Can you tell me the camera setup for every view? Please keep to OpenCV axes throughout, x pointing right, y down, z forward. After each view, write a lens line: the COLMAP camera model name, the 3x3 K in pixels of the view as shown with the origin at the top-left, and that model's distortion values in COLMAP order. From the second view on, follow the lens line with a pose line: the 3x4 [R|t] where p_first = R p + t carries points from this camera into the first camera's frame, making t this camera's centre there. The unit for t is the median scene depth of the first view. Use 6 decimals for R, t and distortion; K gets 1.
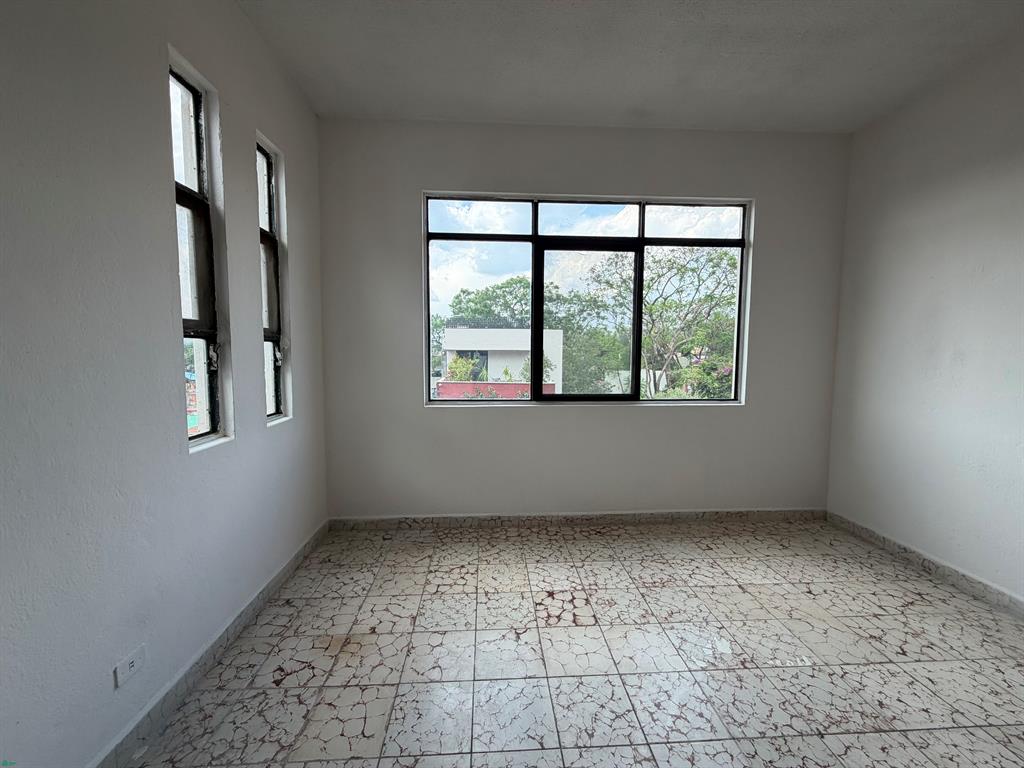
lens RADIAL K [[411.4, 0, 511.3], [0, 411.4, 383.2], [0, 0, 1]] dist [-0.000681, 0.000064]
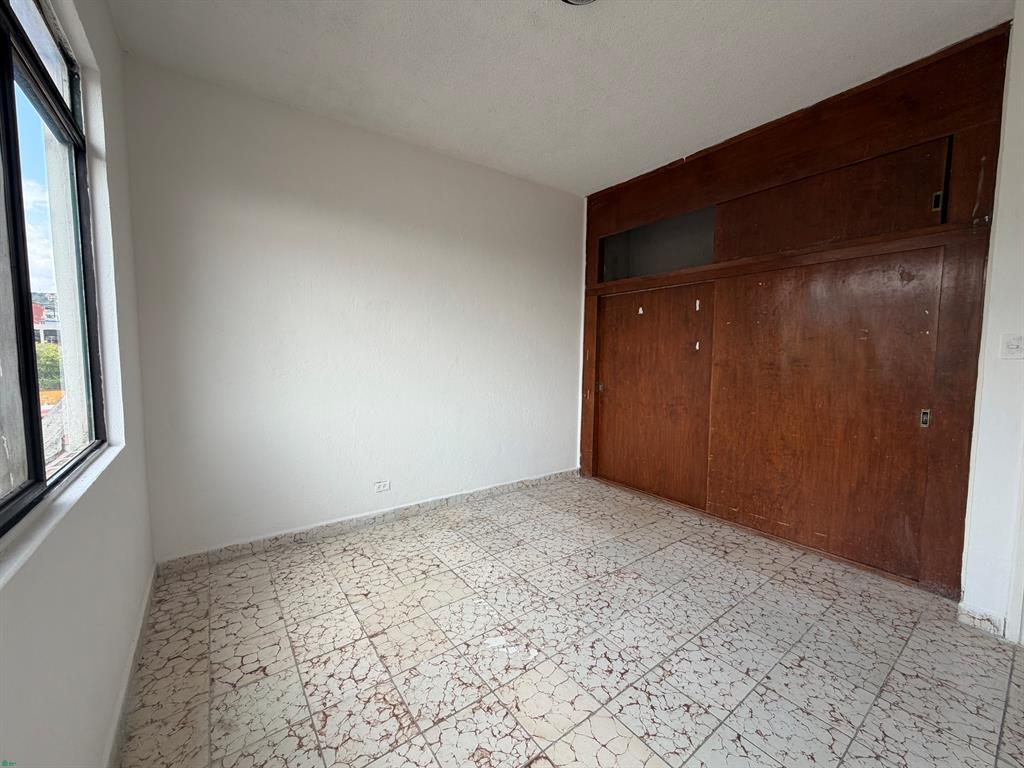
lens RADIAL K [[411.4, 0, 511.6], [0, 411.4, 384.6], [0, 0, 1]] dist [-0.000681, 0.000064]
pose [[-0.548308, -0.069394, 0.833392, -0.248603], [0.059367, 0.990807, 0.121560, -0.087122], [-0.834167, 0.116128, -0.539148, 1.176538]]
